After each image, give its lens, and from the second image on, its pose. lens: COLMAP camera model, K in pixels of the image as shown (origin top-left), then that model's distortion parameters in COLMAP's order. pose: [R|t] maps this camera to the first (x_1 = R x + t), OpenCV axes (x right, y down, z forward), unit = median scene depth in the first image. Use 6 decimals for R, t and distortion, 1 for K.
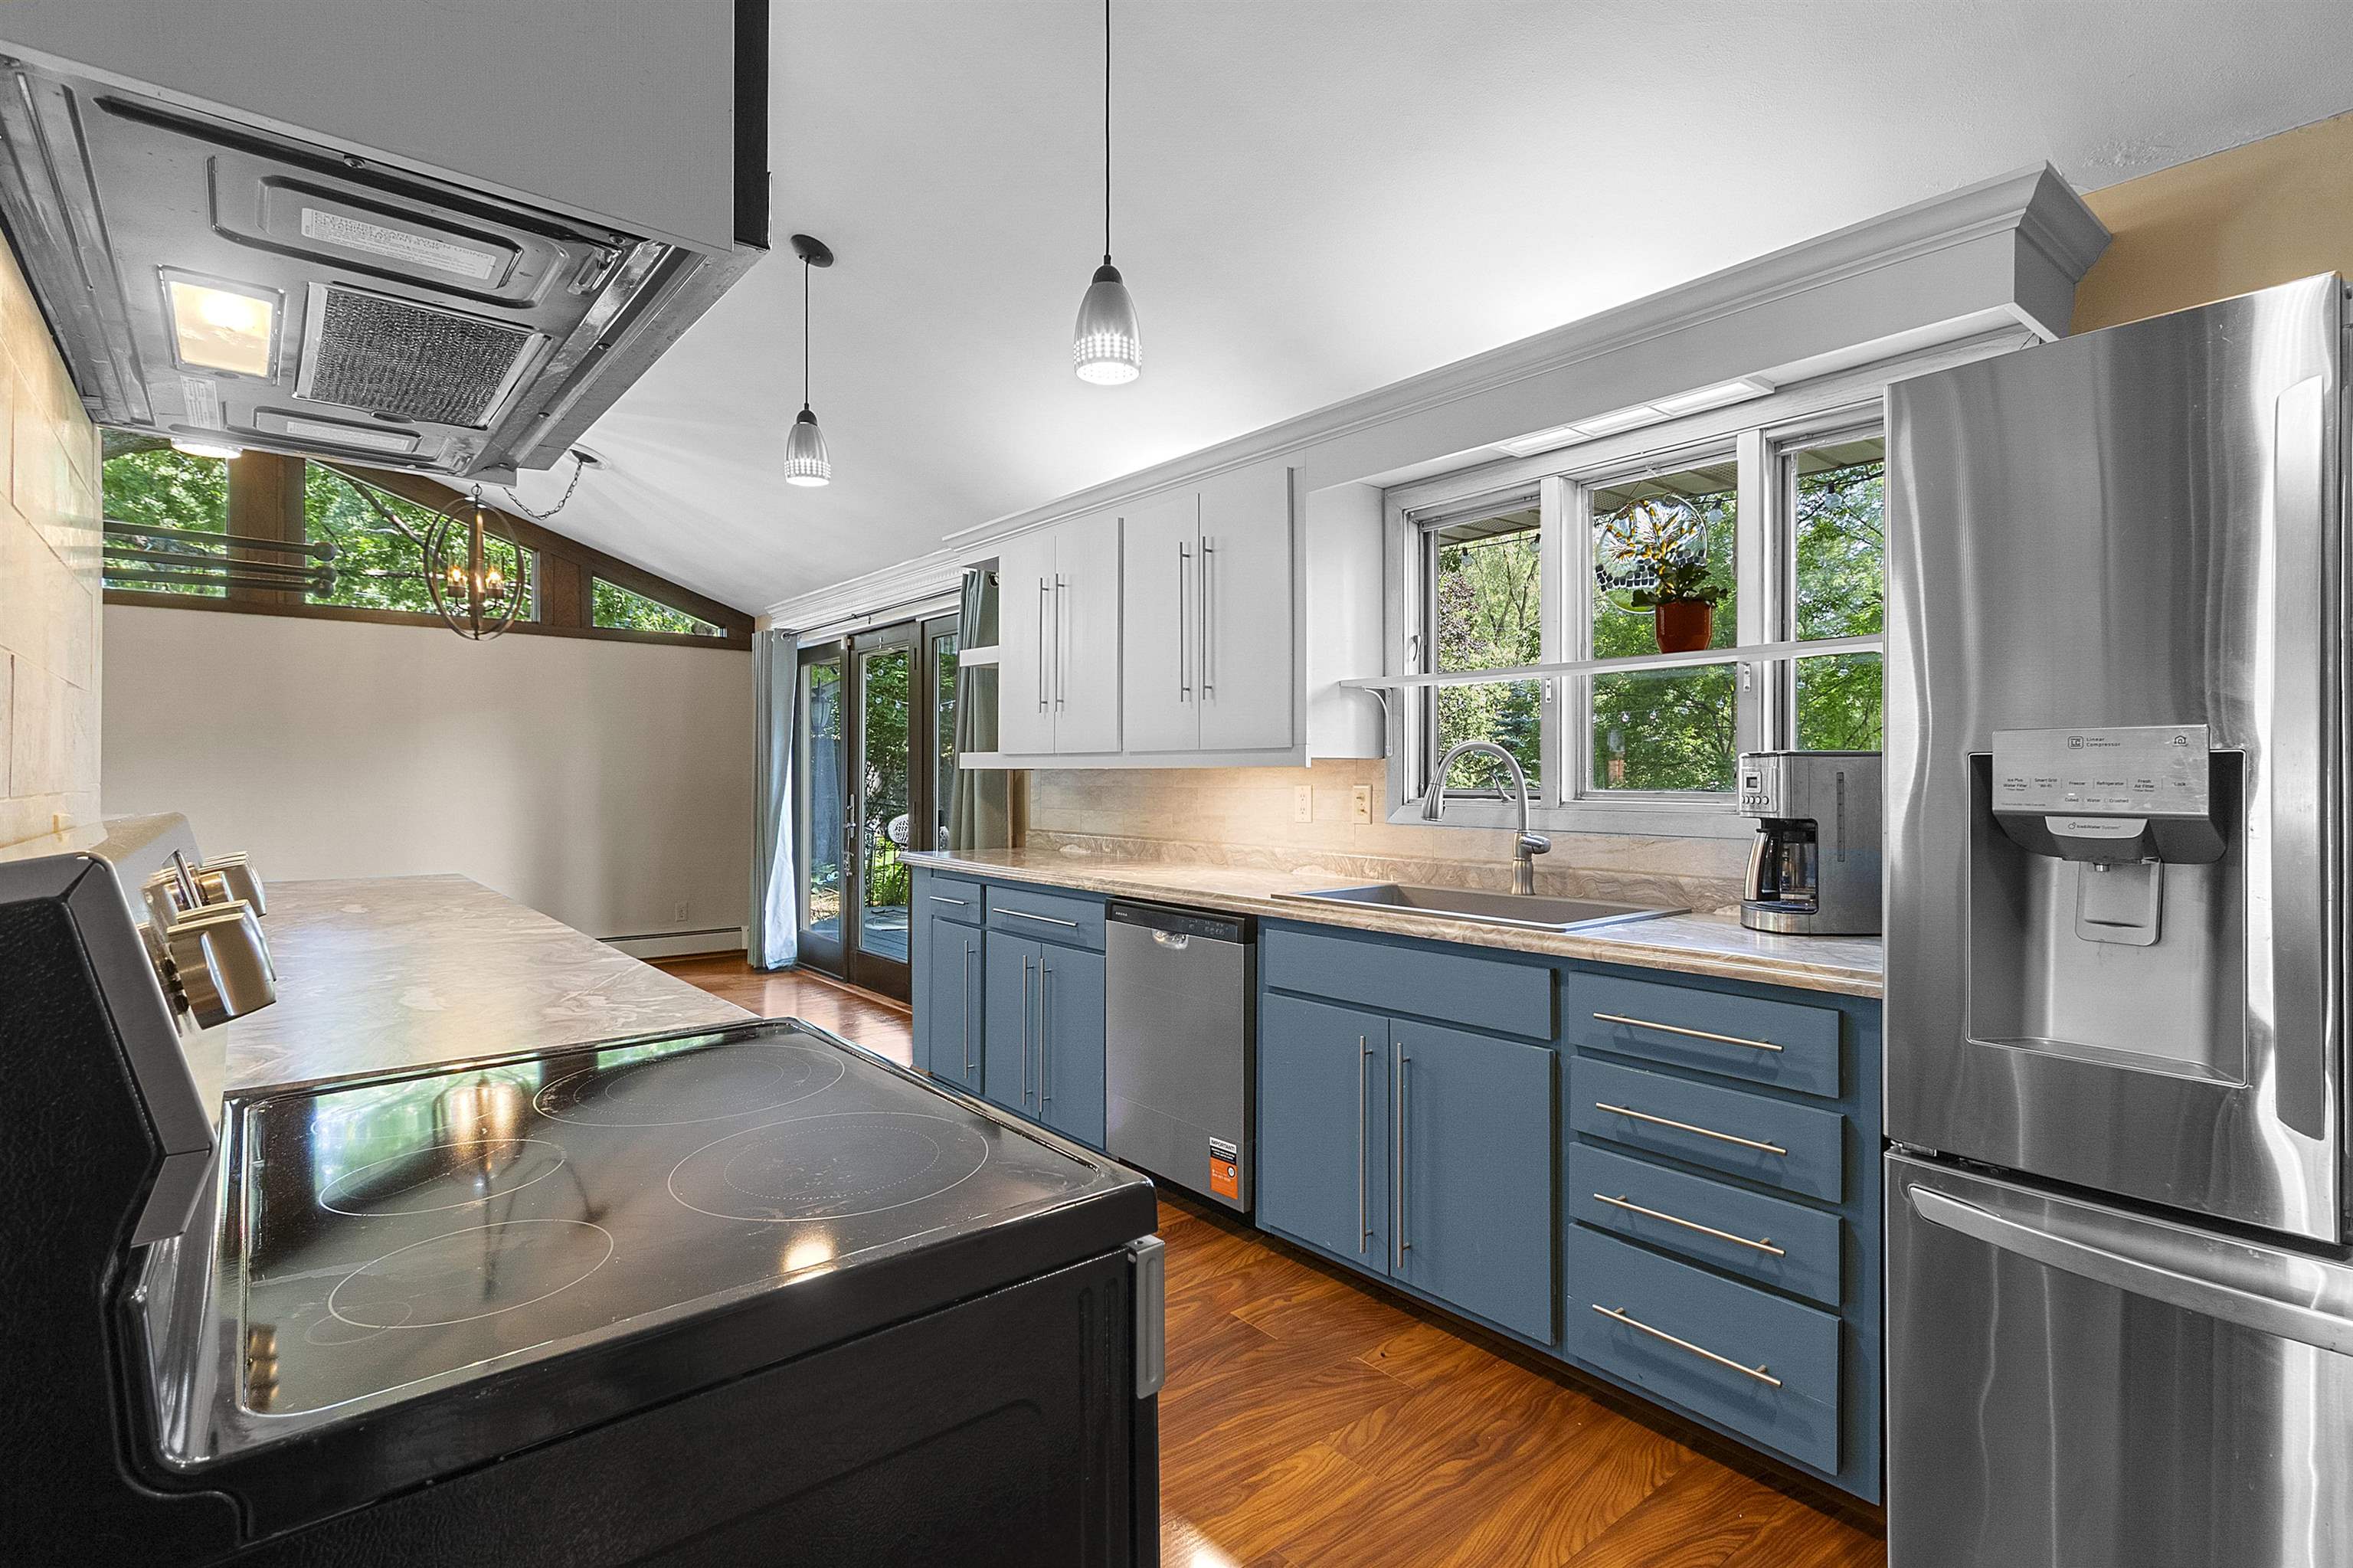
lens RADIAL K [[1120.1, 0, 1166.3], [0, 1120.1, 758.9], [0, 0, 1]] dist [0.001262, 0.001357]
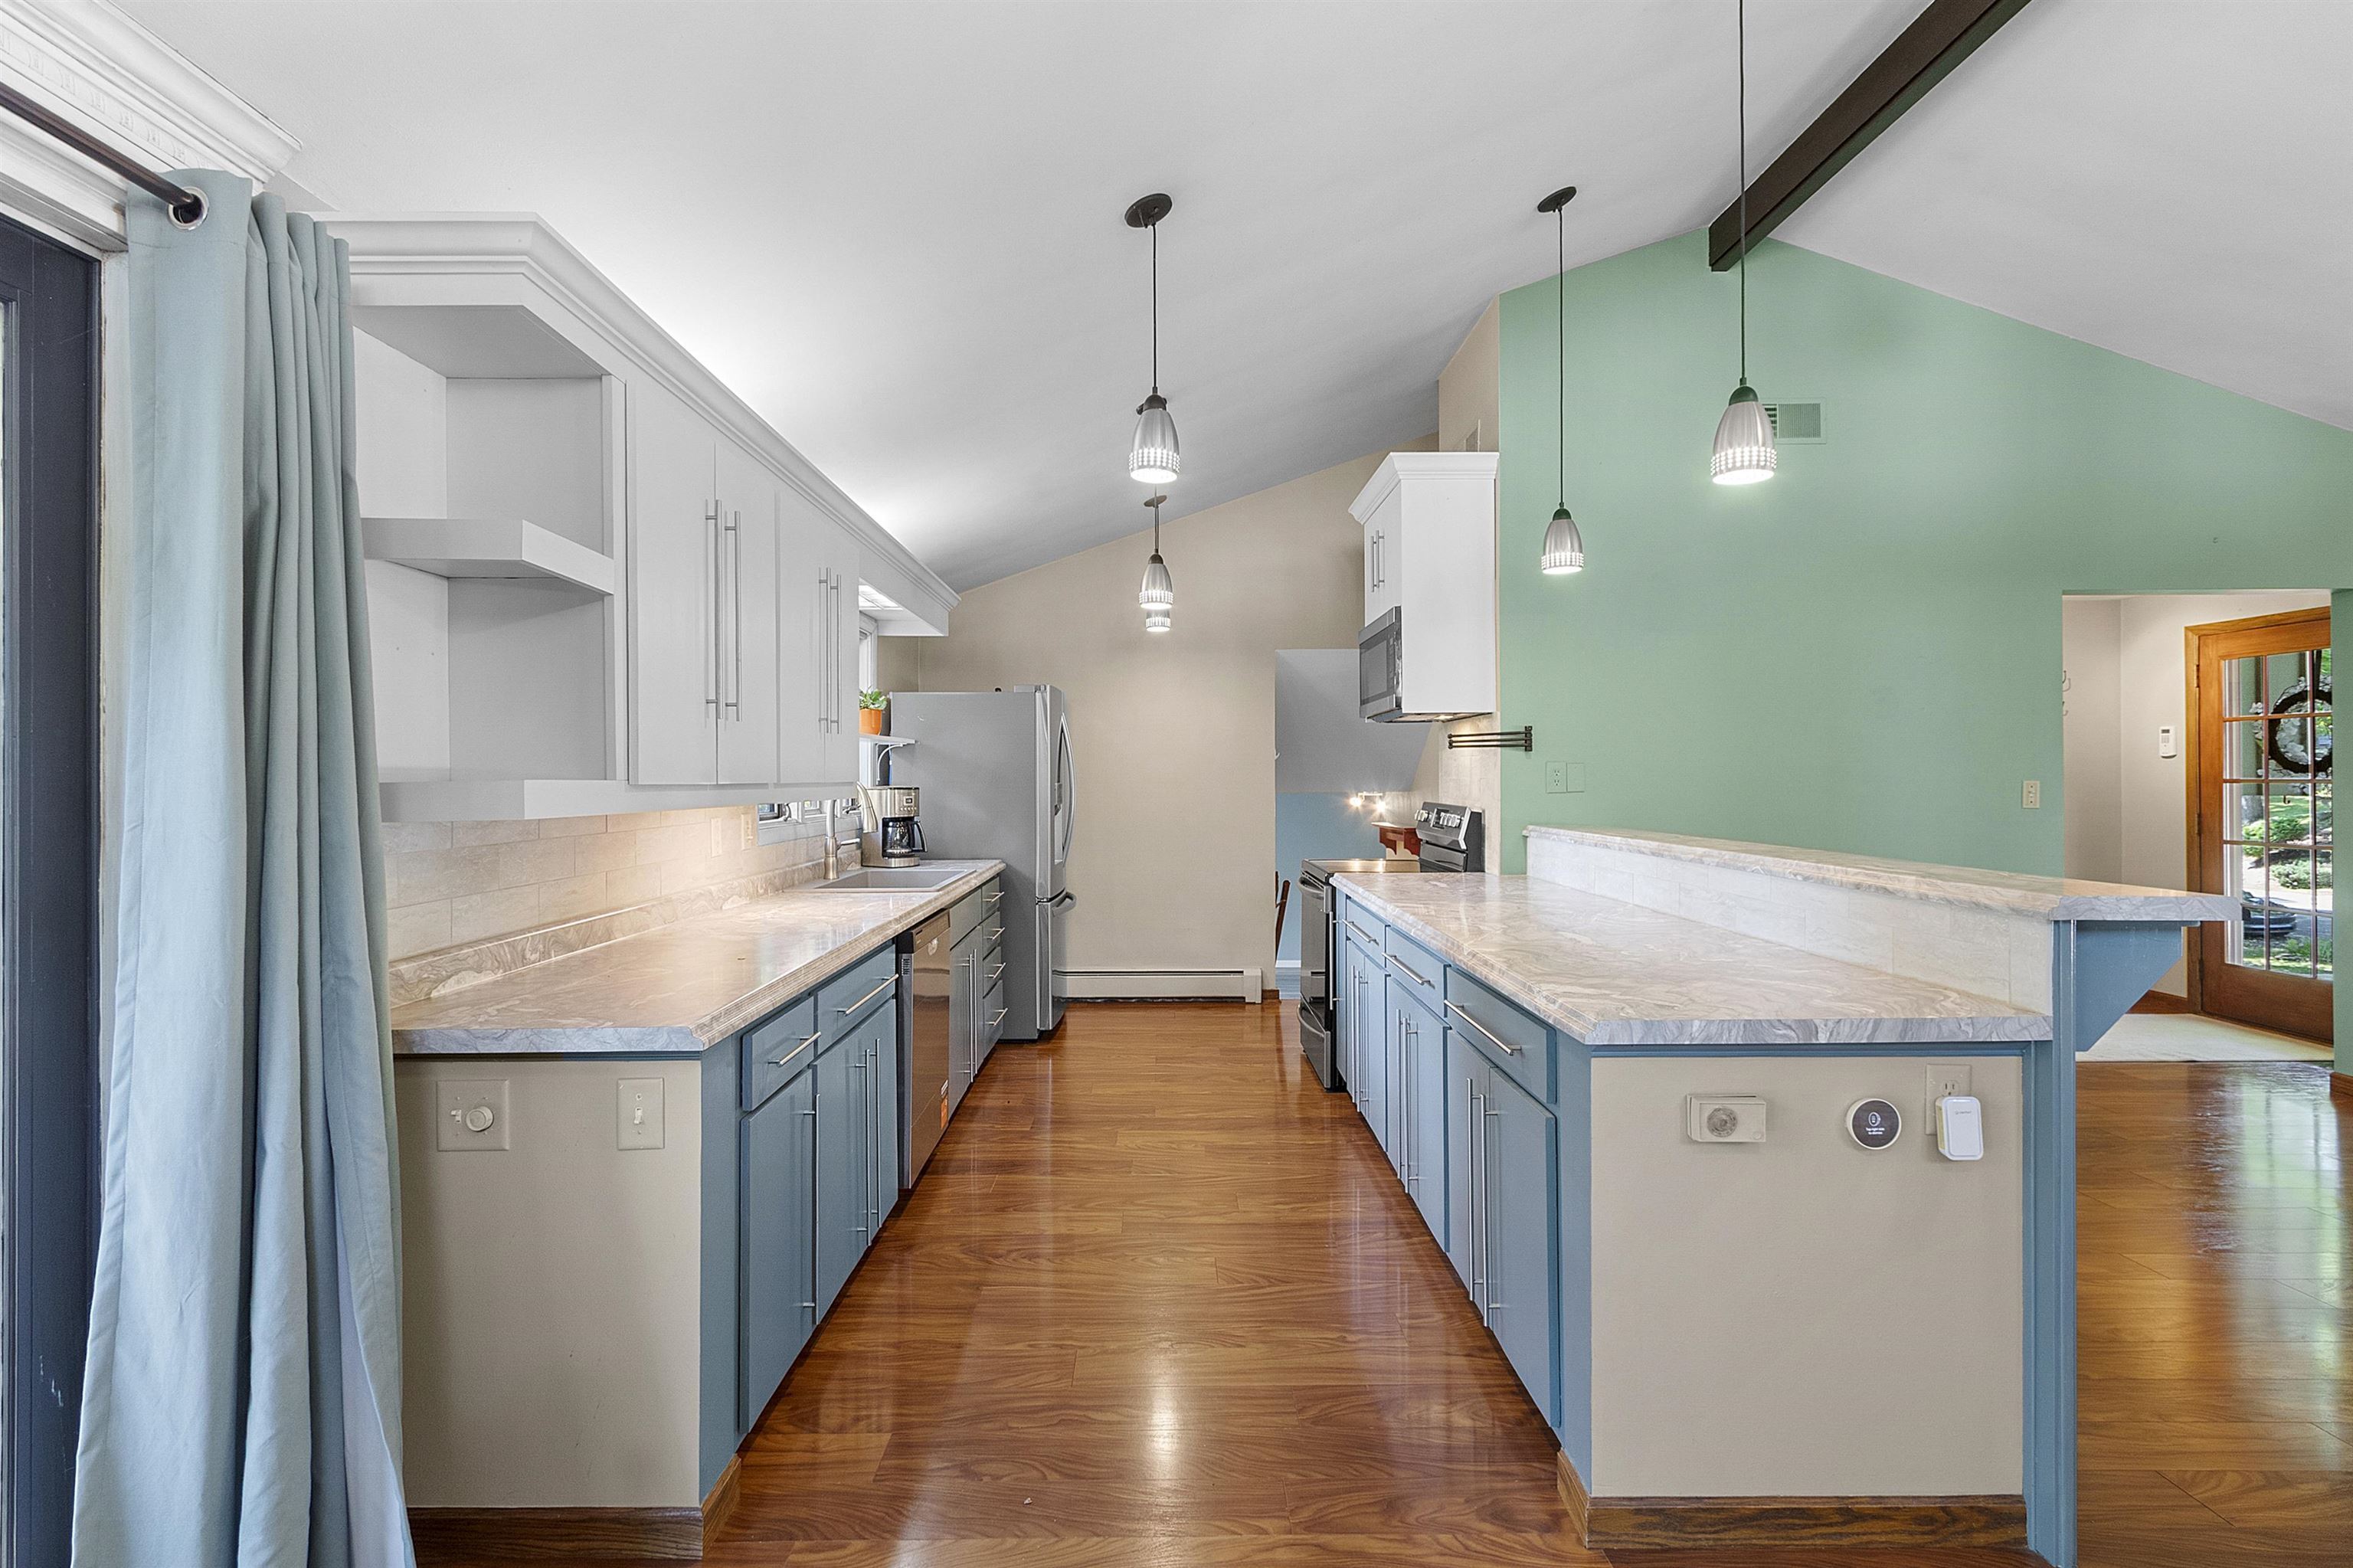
lens RADIAL K [[1075.4, 0, 1163.6], [0, 1075.4, 778.2], [0, 0, 1]] dist [0.002905, 0.000334]
pose [[-0.780932, -0.000878, 0.624615, -0.814371], [-0.008686, 0.999918, -0.009454, -0.005942], [-0.624555, -0.012808, -0.780876, 1.588568]]
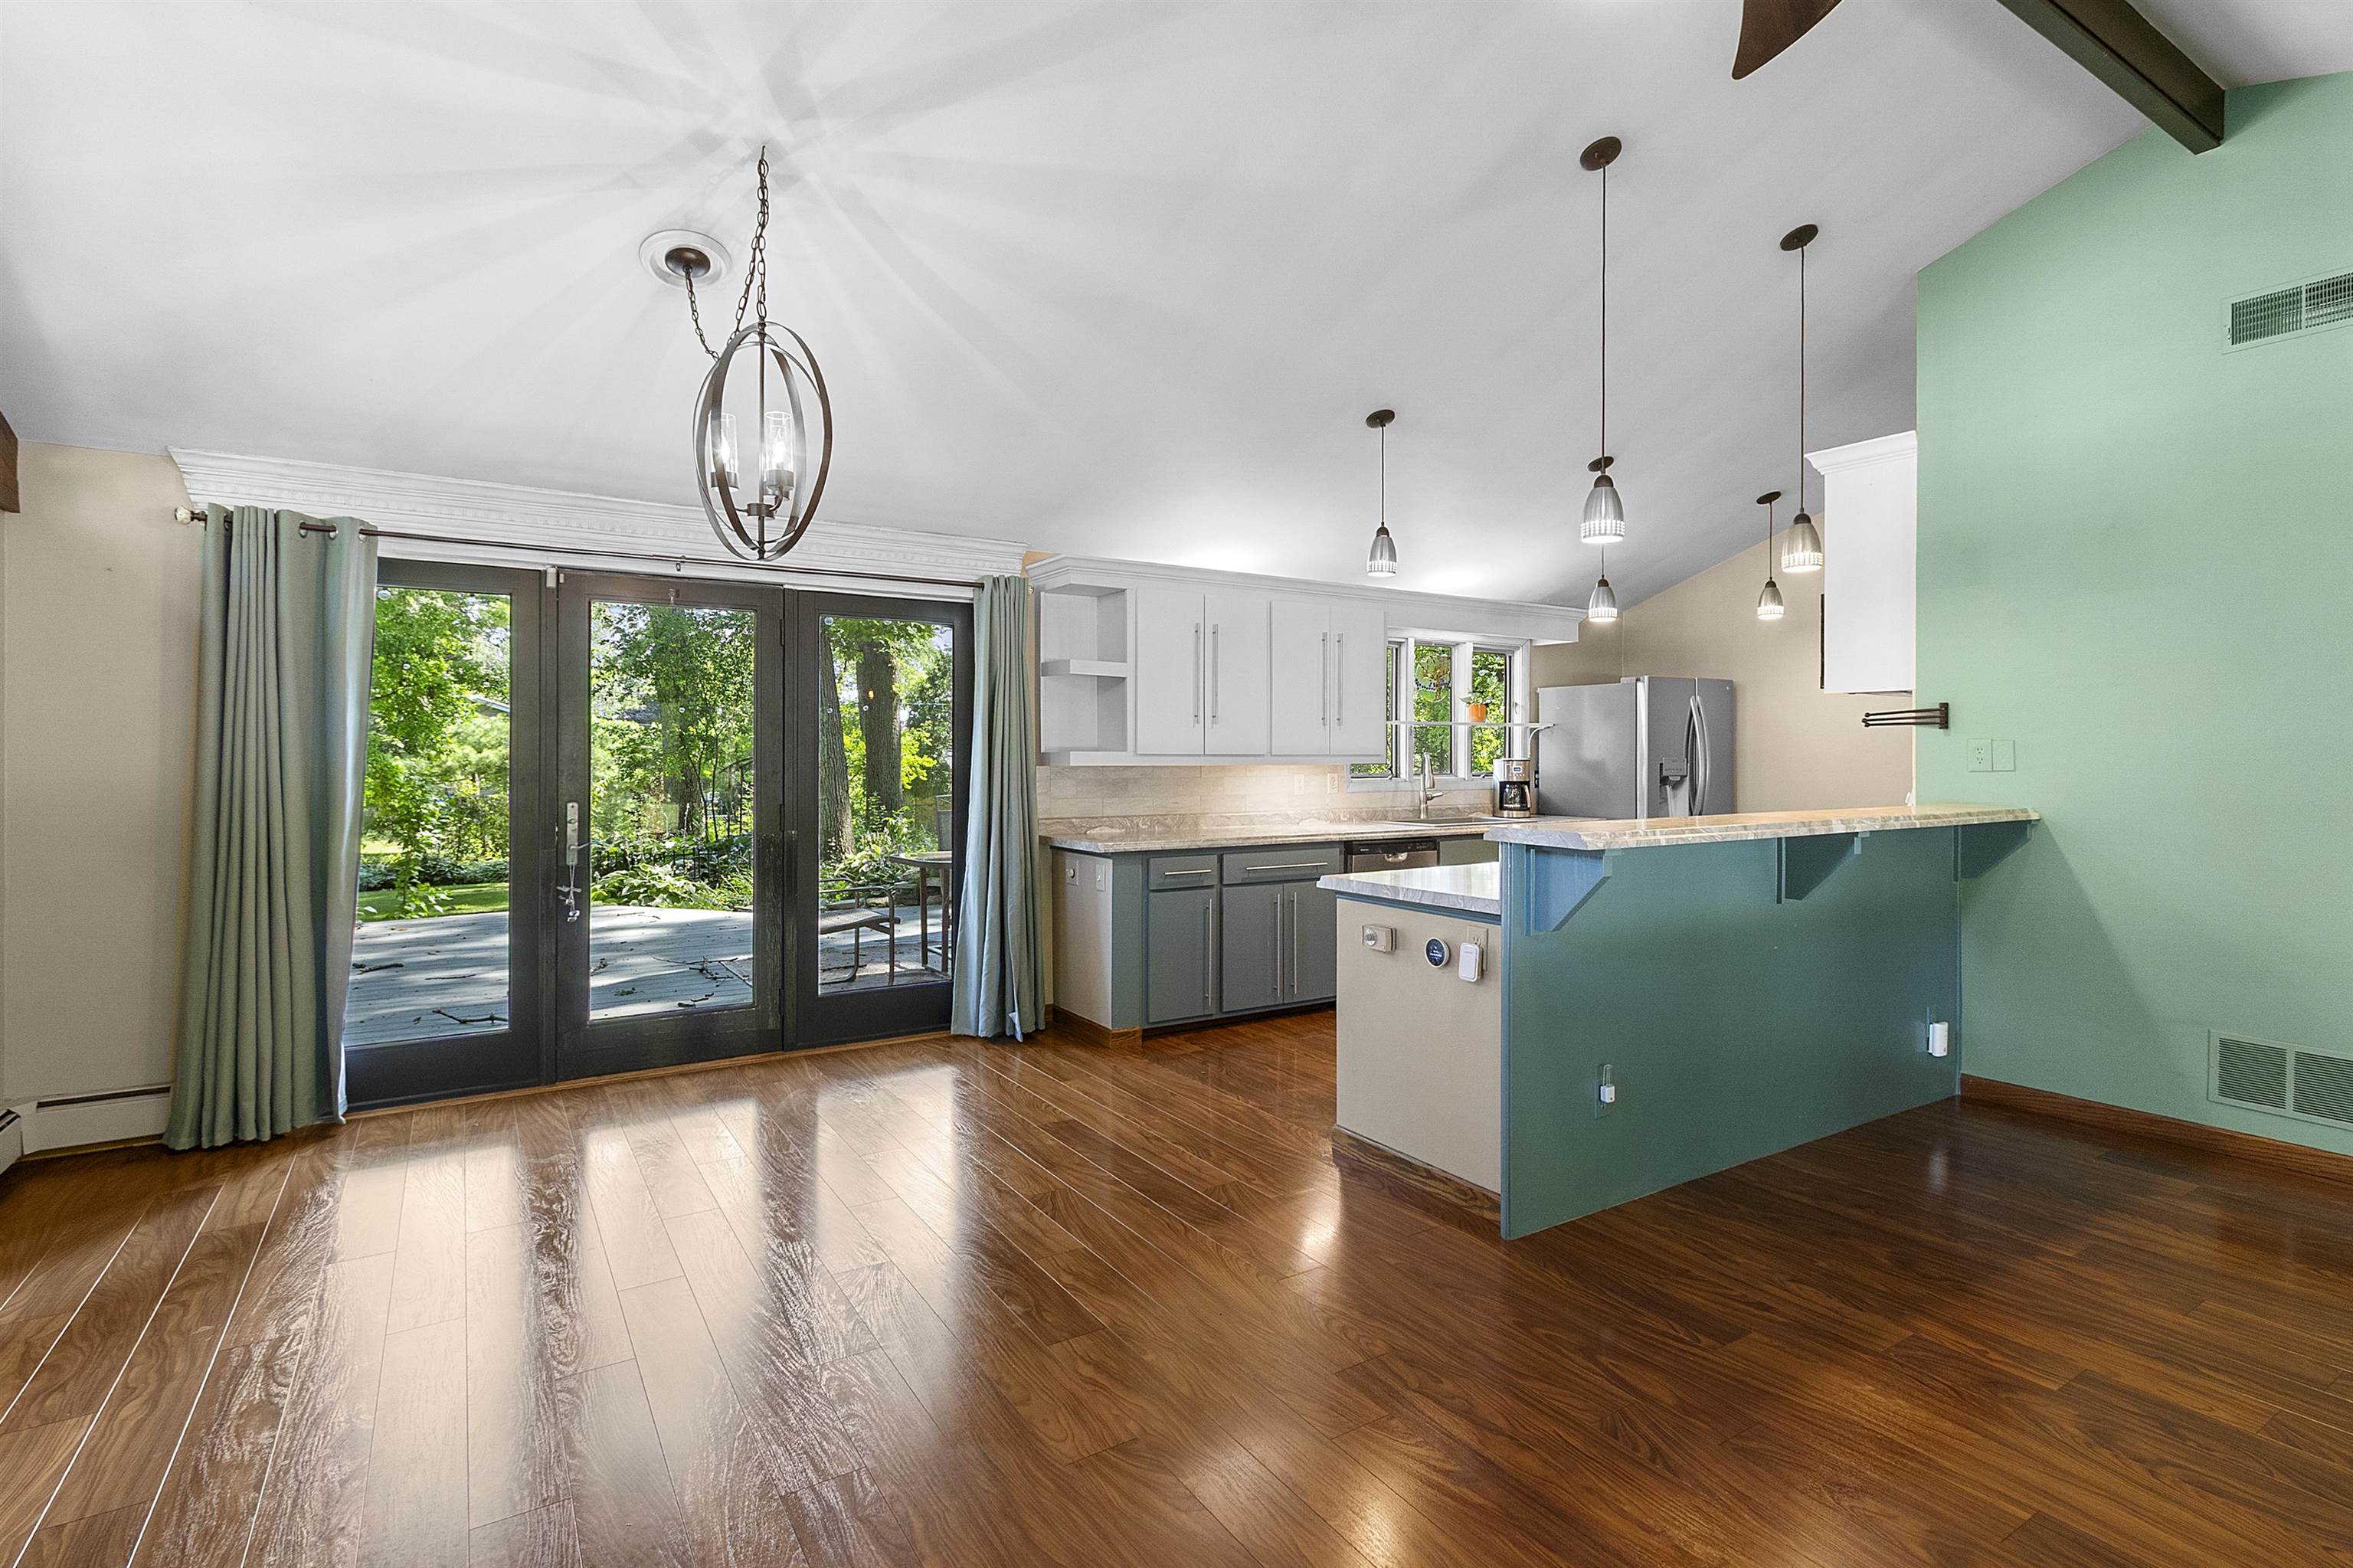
lens RADIAL K [[1120.1, 0, 1166.3], [0, 1120.1, 758.9], [0, 0, 1]] dist [0.001262, 0.001357]
pose [[0.119937, -0.010333, 0.992728, -1.749320], [-0.017067, 0.999777, 0.012468, -0.019295], [-0.992635, -0.018439, 0.119734, 1.067153]]
